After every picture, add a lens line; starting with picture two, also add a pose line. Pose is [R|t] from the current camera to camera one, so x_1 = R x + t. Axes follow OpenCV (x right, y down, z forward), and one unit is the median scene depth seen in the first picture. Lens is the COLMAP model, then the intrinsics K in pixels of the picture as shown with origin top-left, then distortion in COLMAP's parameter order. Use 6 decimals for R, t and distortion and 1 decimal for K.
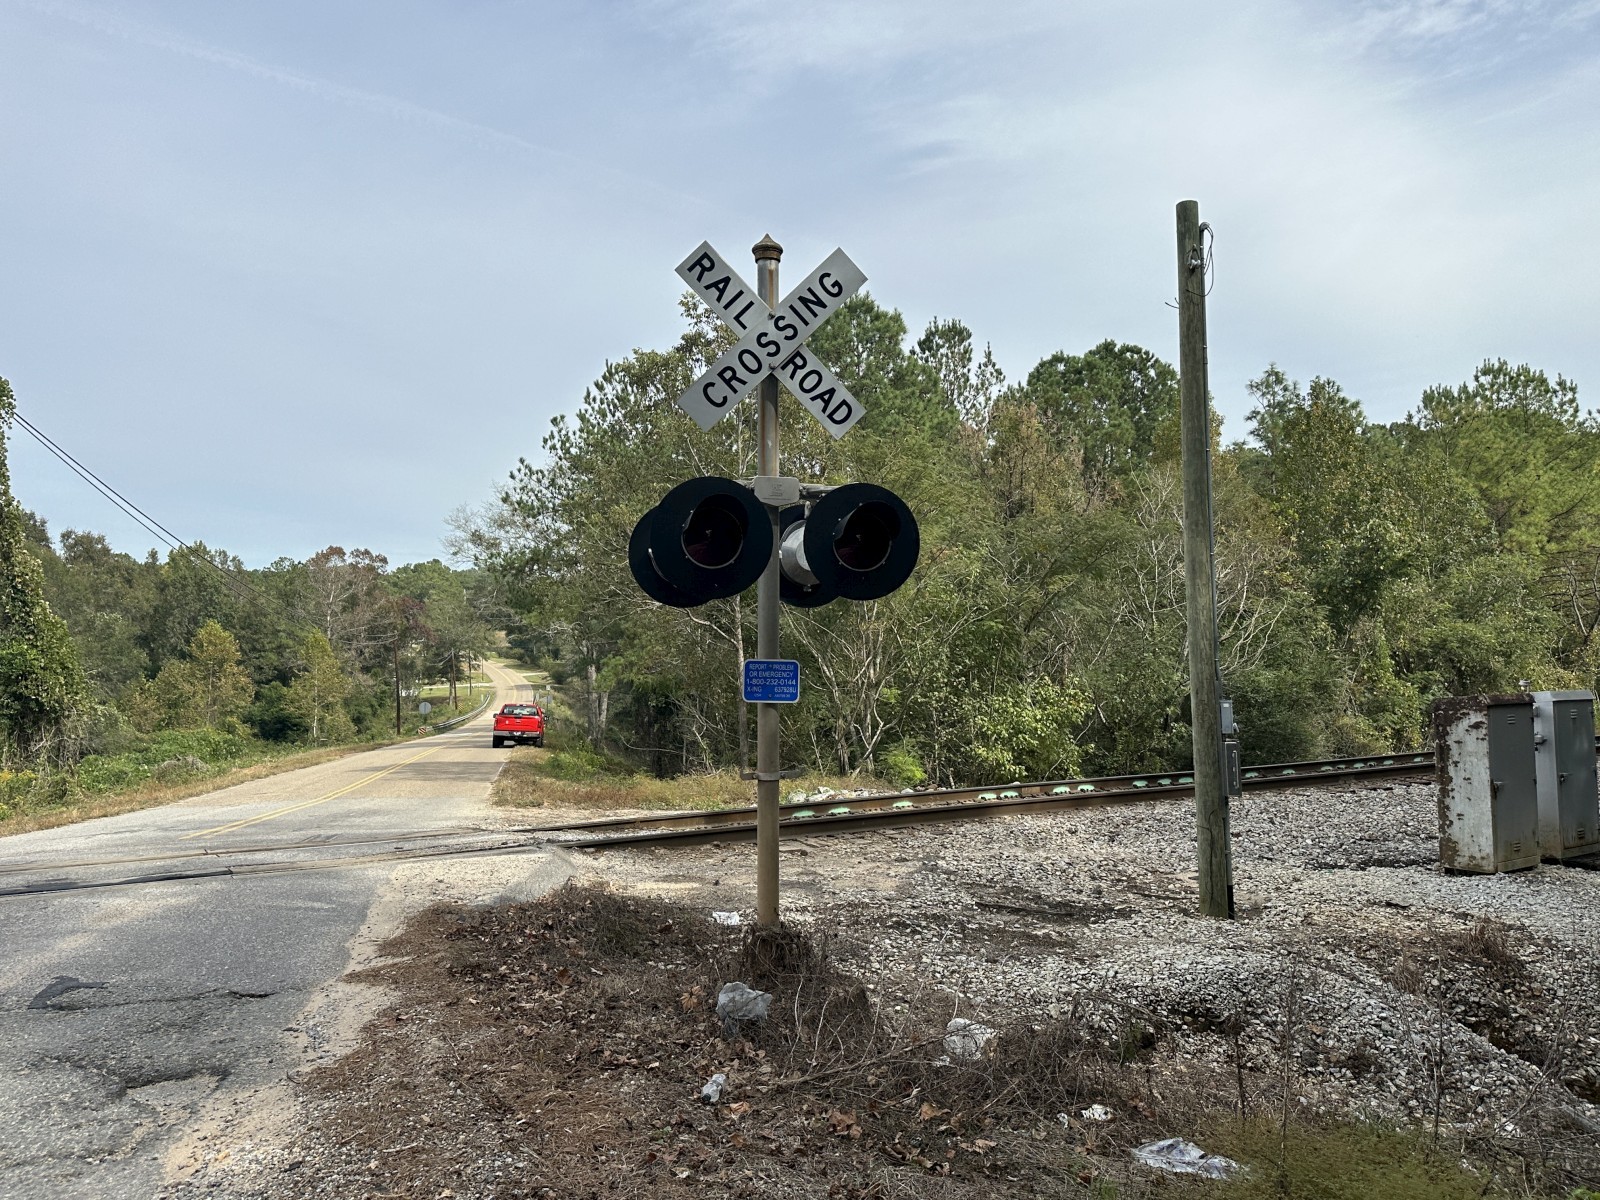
lens RADIAL K [[1218.0, 0, 828.3], [0, 1218.0, 592.9], [0, 0, 1]] dist [0.176350, -0.242783]
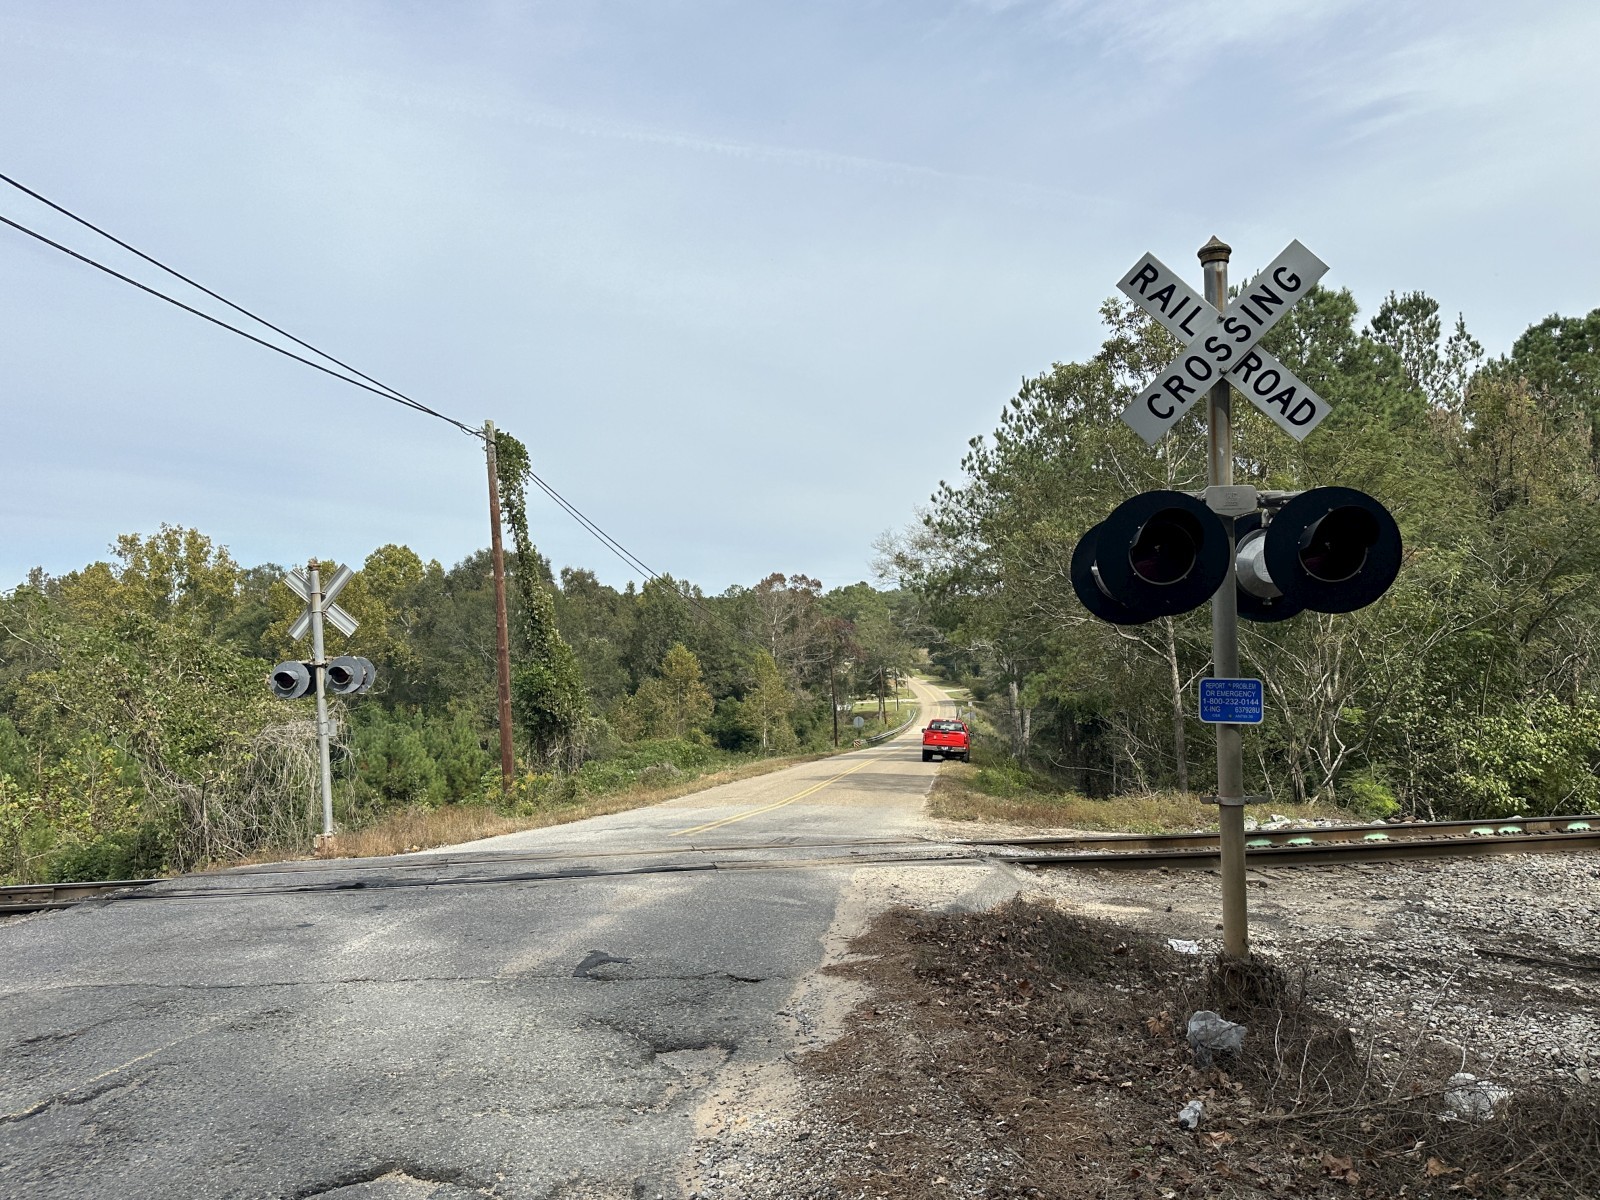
lens RADIAL K [[1227.5, 0, 800.0], [0, 1227.5, 600.0], [0, 0, 1]] dist [0.154651, -0.245422]
pose [[0.936491, -0.029303, -0.349465, -0.005204], [0.026758, 0.999569, -0.012109, -0.000871], [0.349669, 0.001990, 0.936871, -0.007586]]
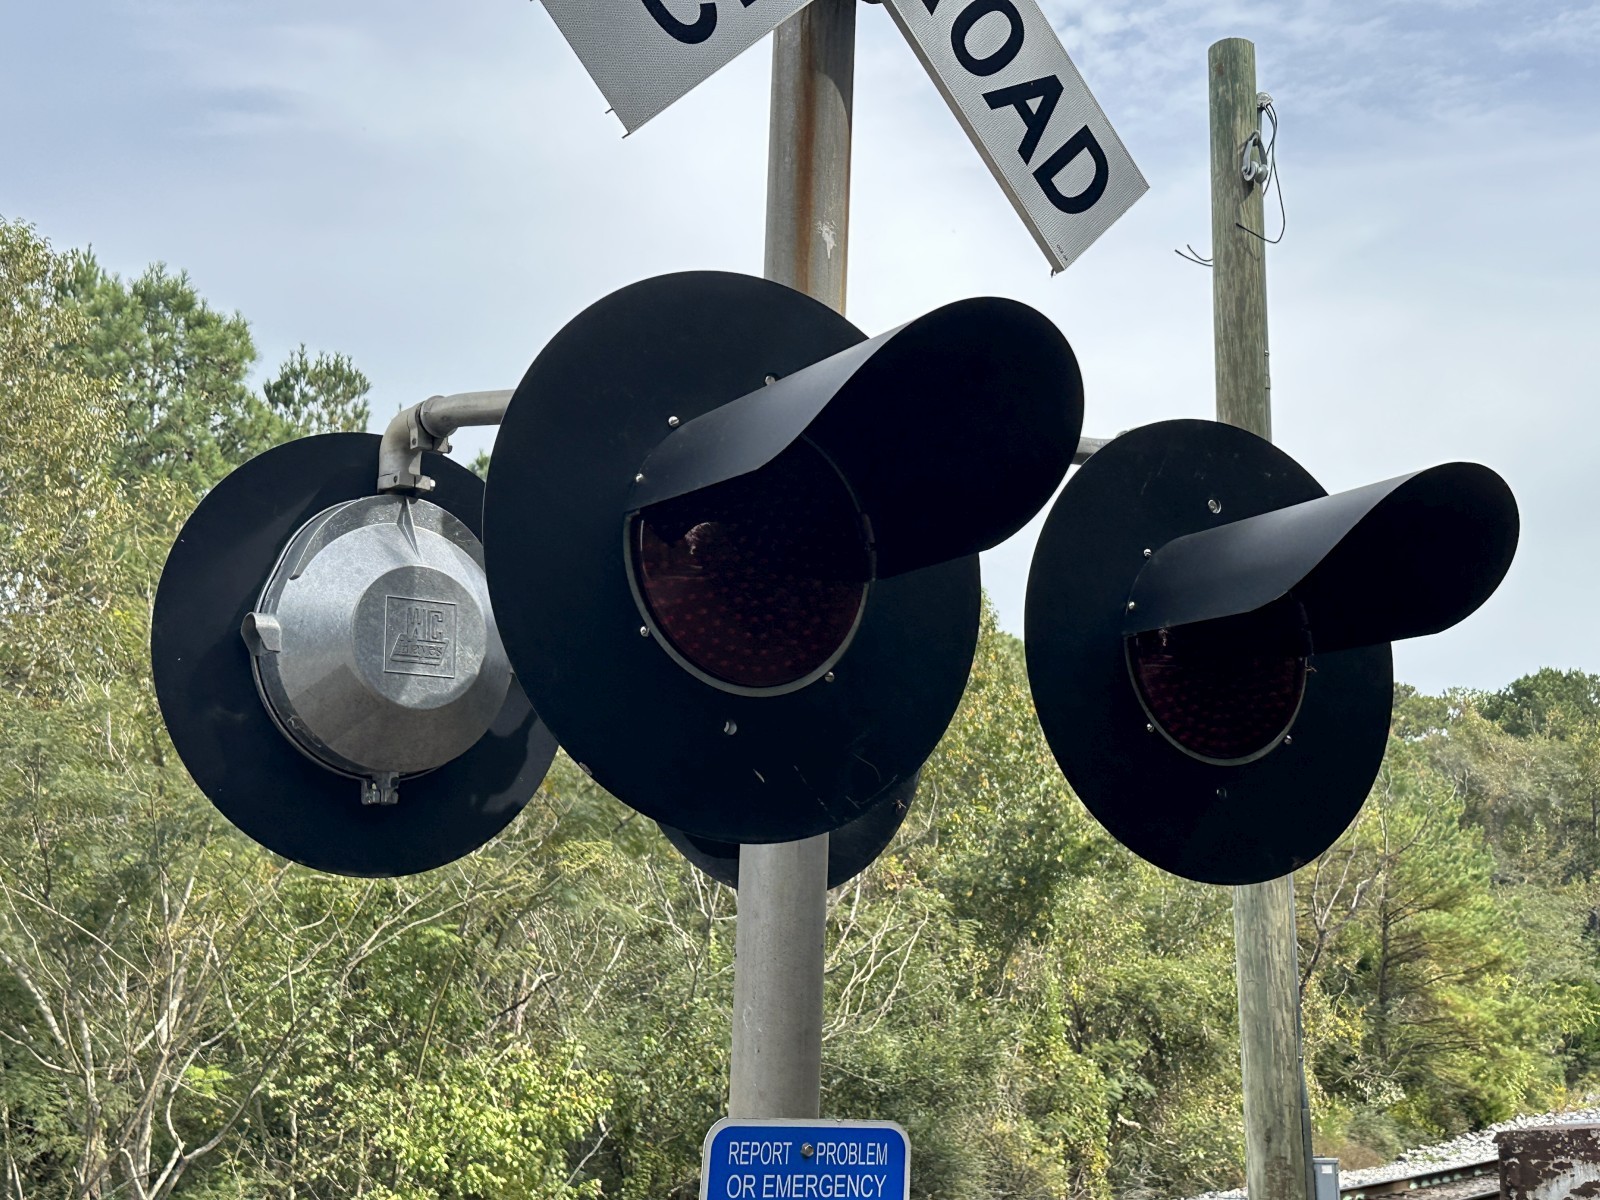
lens RADIAL K [[2030.7, 0, 800.0], [0, 2030.7, 600.0], [0, 0, 1]] dist [0.197937, -0.423254]
pose [[0.922143, 0.099761, 0.373766, -0.055207], [-0.049076, 0.988538, -0.142771, 0.003335], [-0.383725, 0.113313, 0.916469, 0.168379]]
